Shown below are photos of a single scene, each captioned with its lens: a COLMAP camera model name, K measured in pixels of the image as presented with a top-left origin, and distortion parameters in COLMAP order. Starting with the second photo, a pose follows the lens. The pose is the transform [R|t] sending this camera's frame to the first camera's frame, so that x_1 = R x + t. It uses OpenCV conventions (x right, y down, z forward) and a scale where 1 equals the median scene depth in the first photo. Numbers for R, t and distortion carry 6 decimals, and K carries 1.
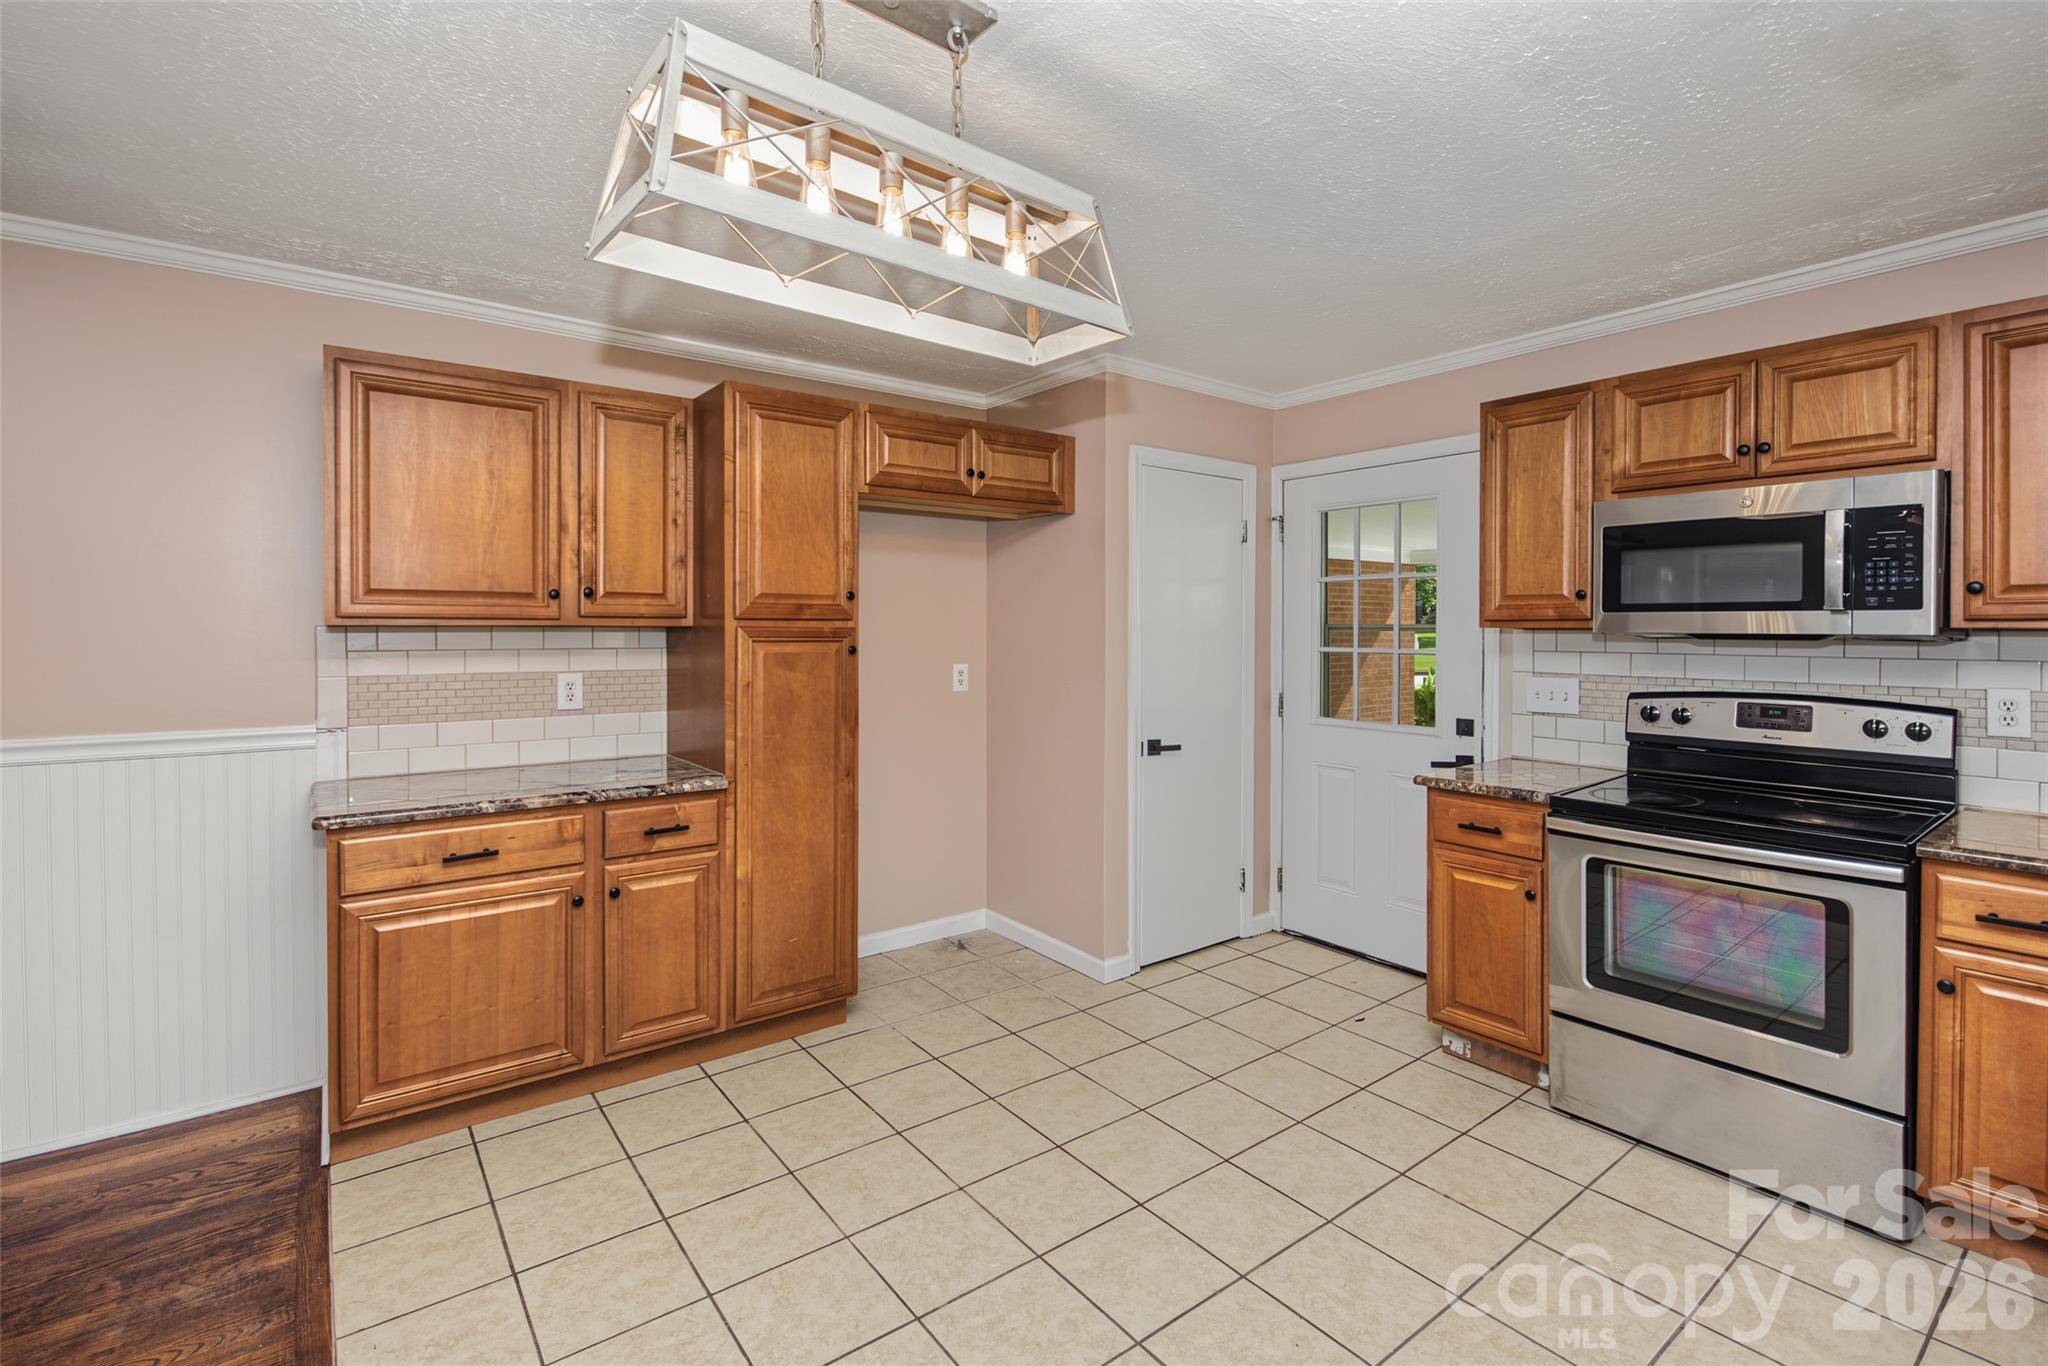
lens RADIAL K [[917.7, 0, 1032.8], [0, 917.7, 637.8], [0, 0, 1]] dist [0.000610, -0.002954]
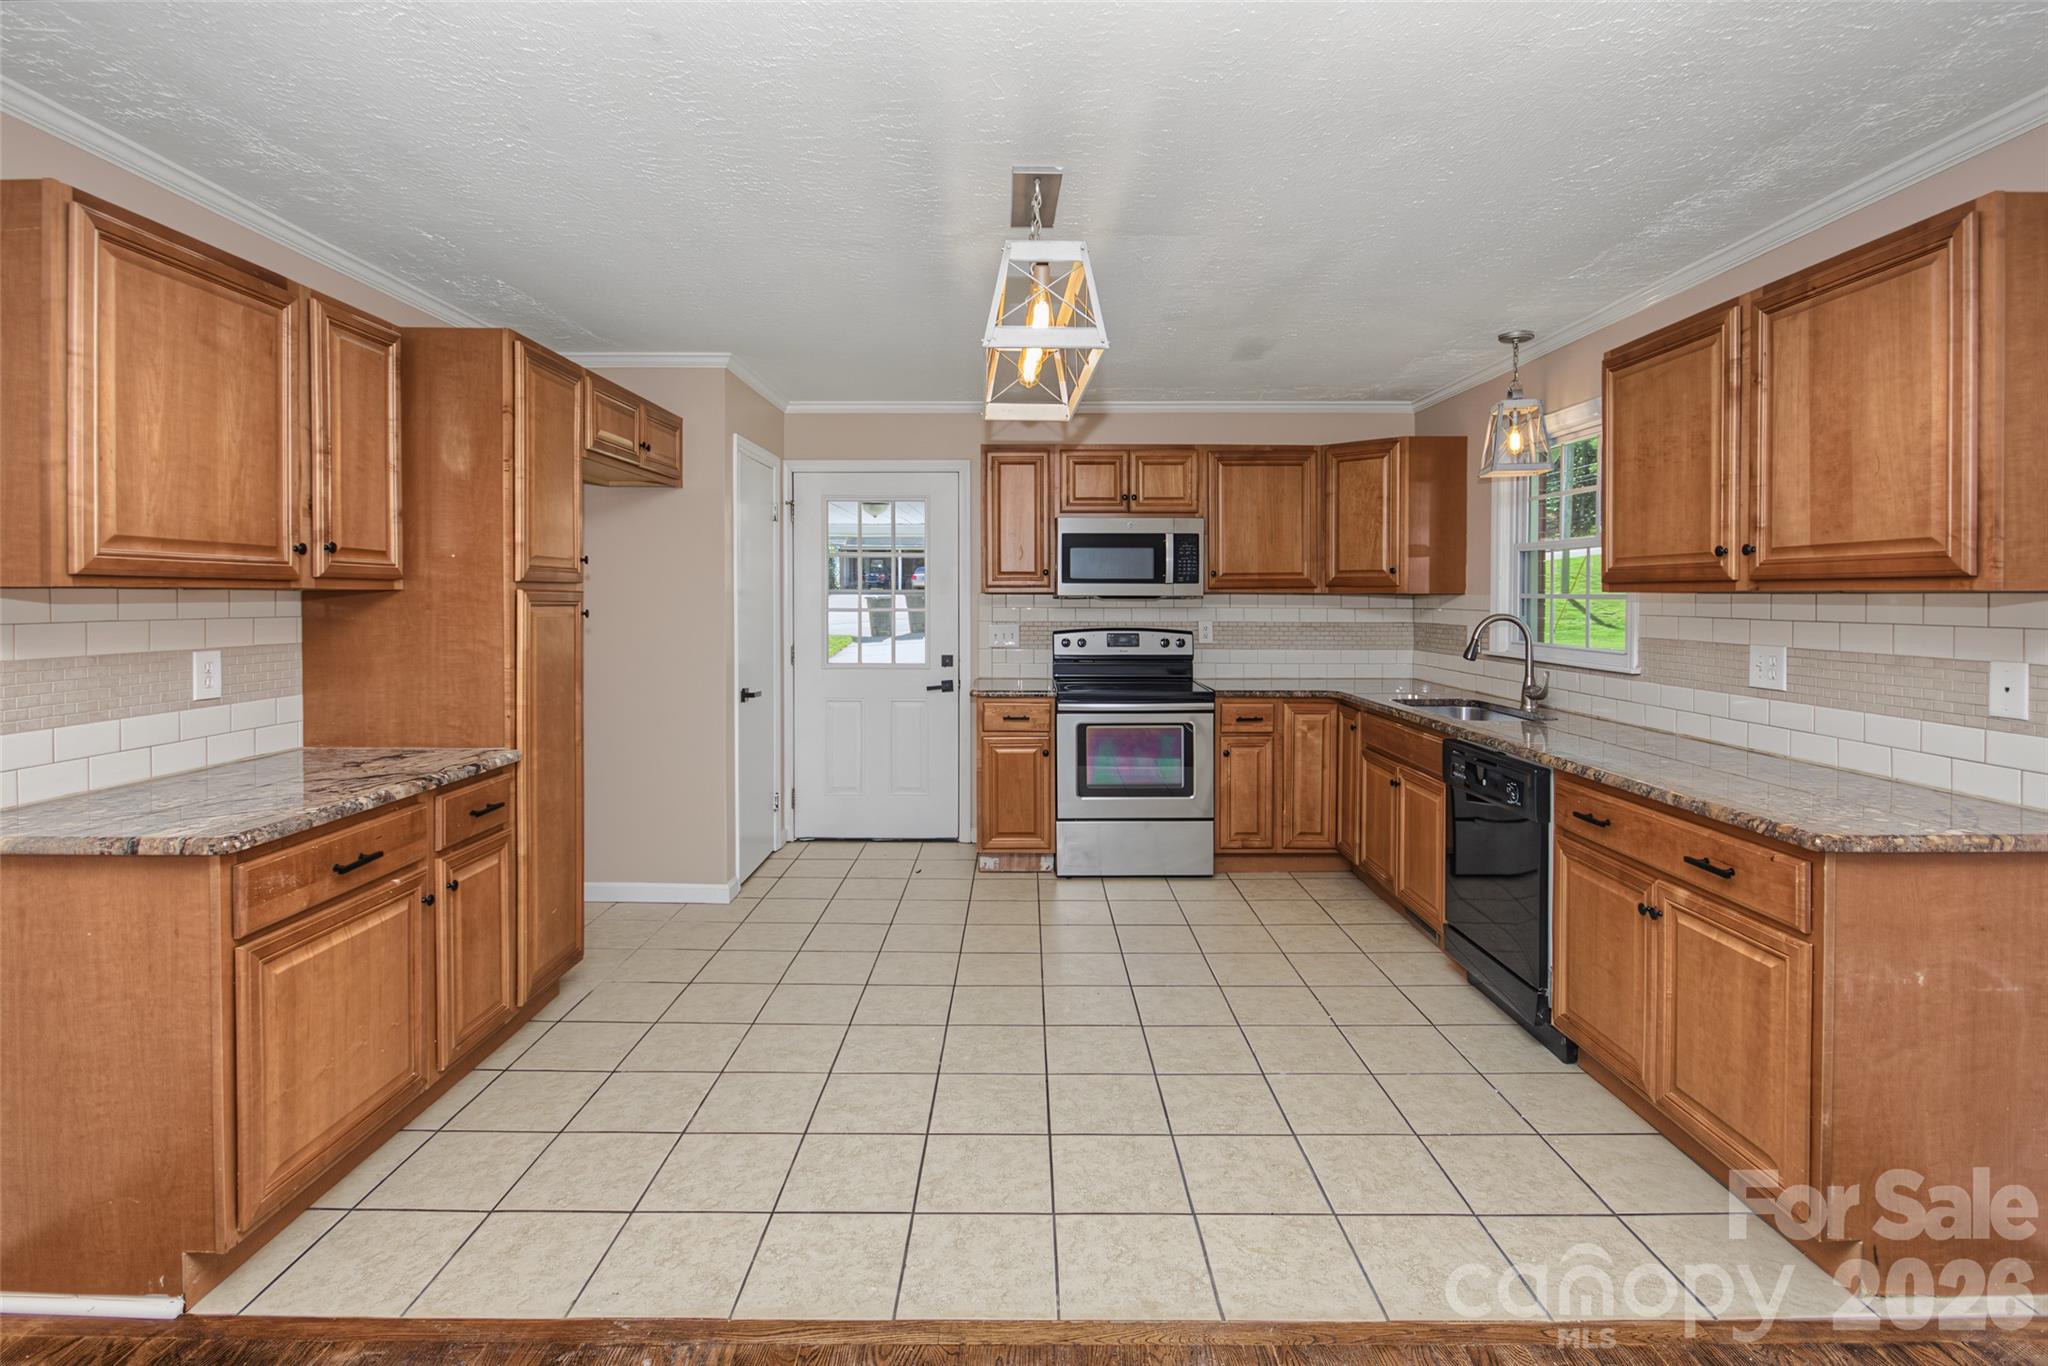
lens RADIAL K [[917.7, 0, 1002.2], [0, 917.7, 613.6], [0, 0, 1]] dist [0.000610, -0.002954]
pose [[0.628235, -0.016489, 0.777849, -0.804666], [0.010586, 0.999864, 0.012645, 0.006111], [-0.777951, 0.000291, 0.628325, 0.016386]]
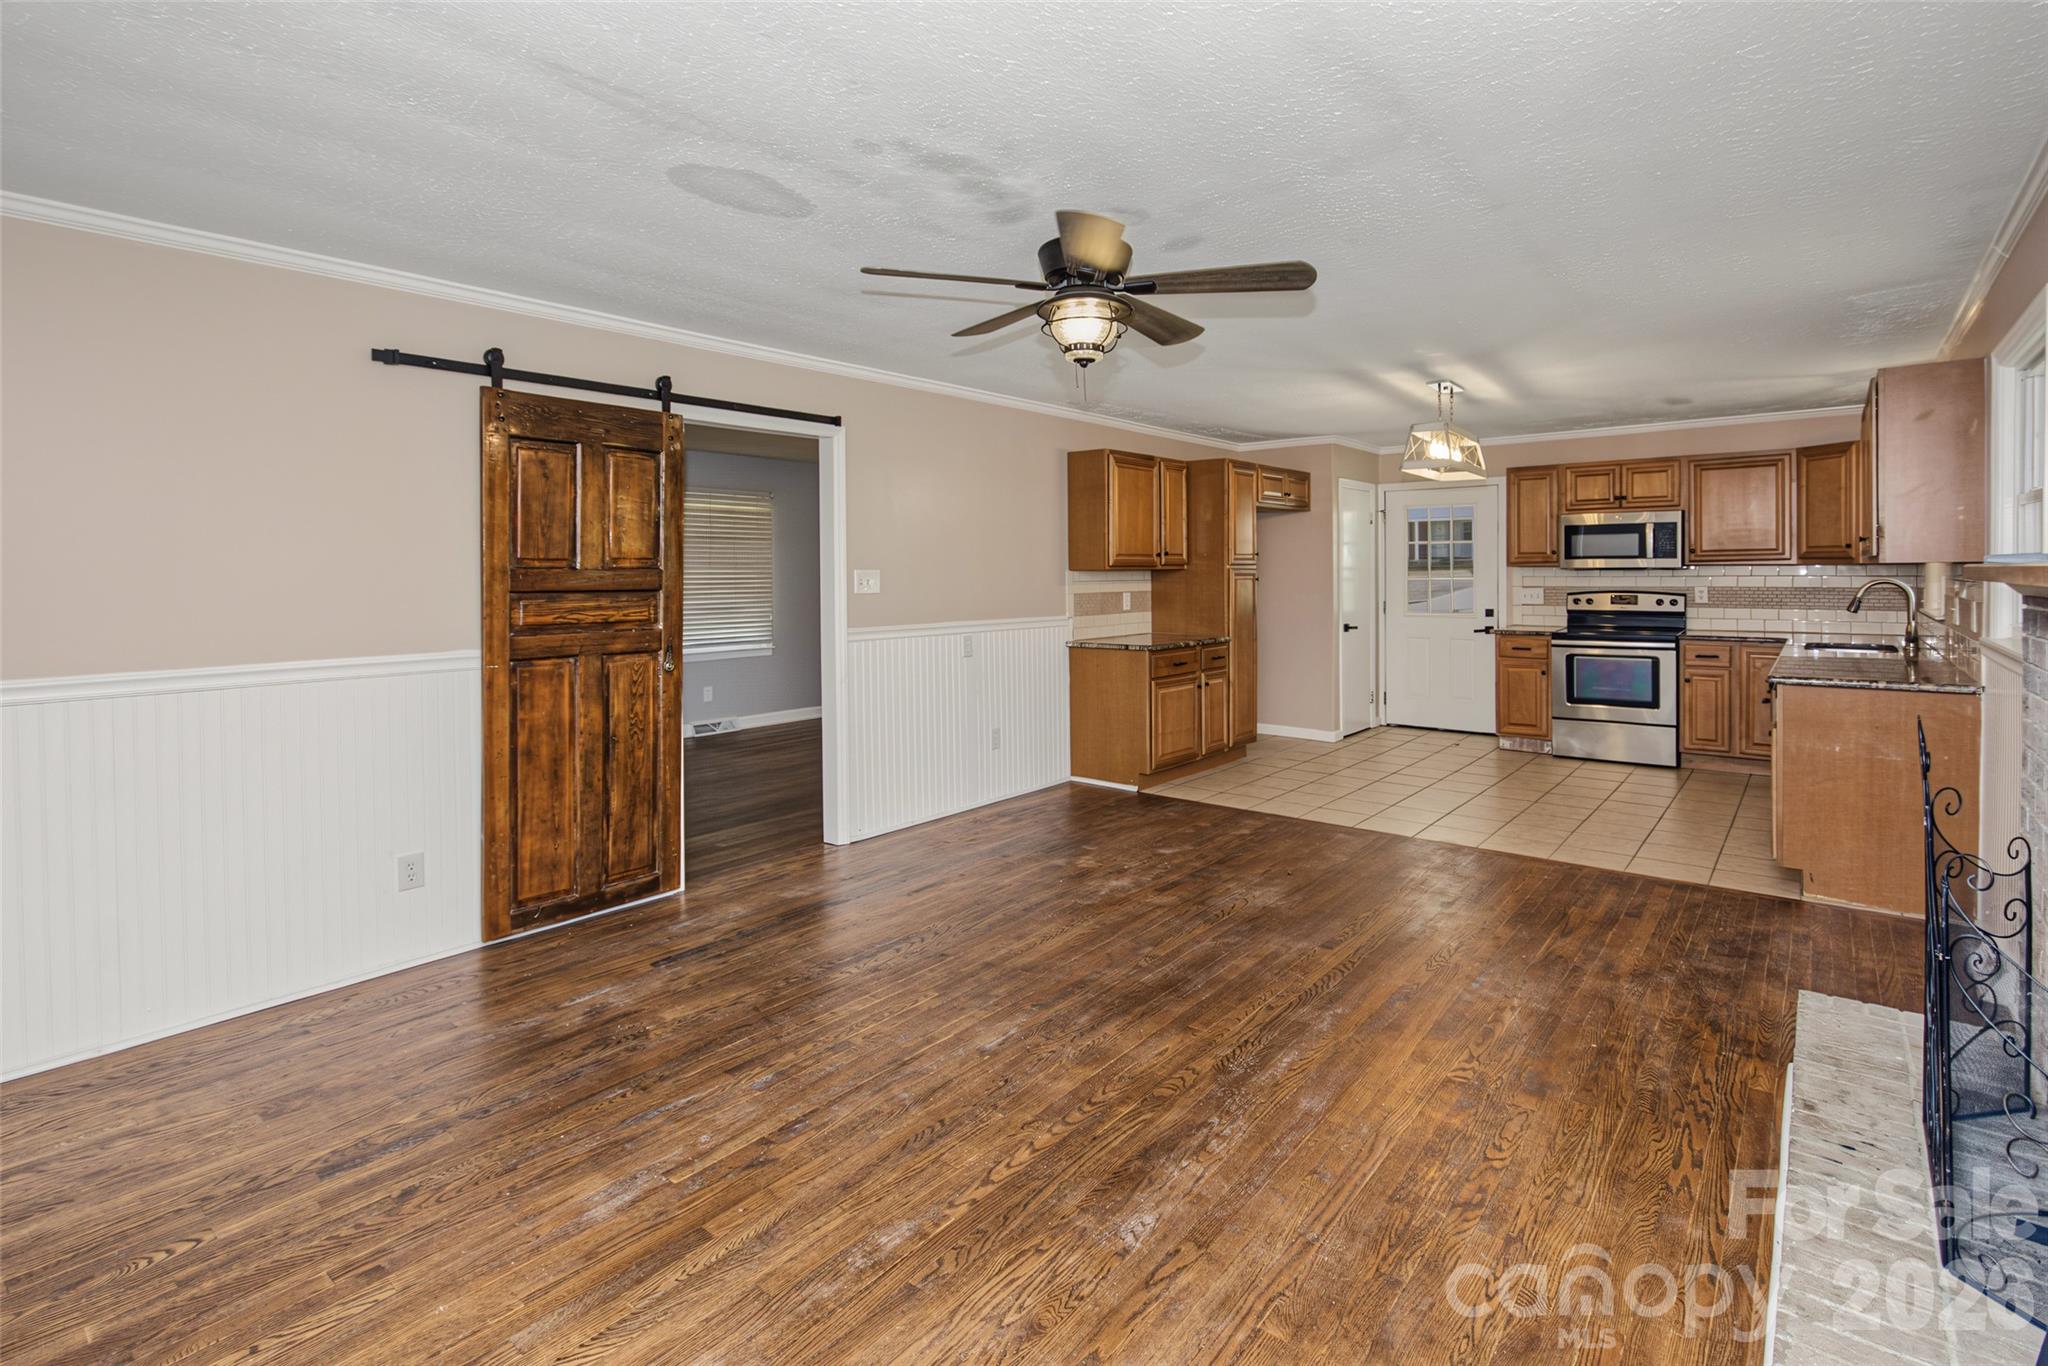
lens RADIAL K [[917.7, 0, 1048.7], [0, 917.7, 588.4], [0, 0, 1]] dist [0.000610, -0.002954]
pose [[0.975566, -0.013804, 0.219272, -1.338916], [0.013036, 0.999903, 0.004949, 0.020425], [-0.219319, -0.001969, 0.975651, -1.164127]]
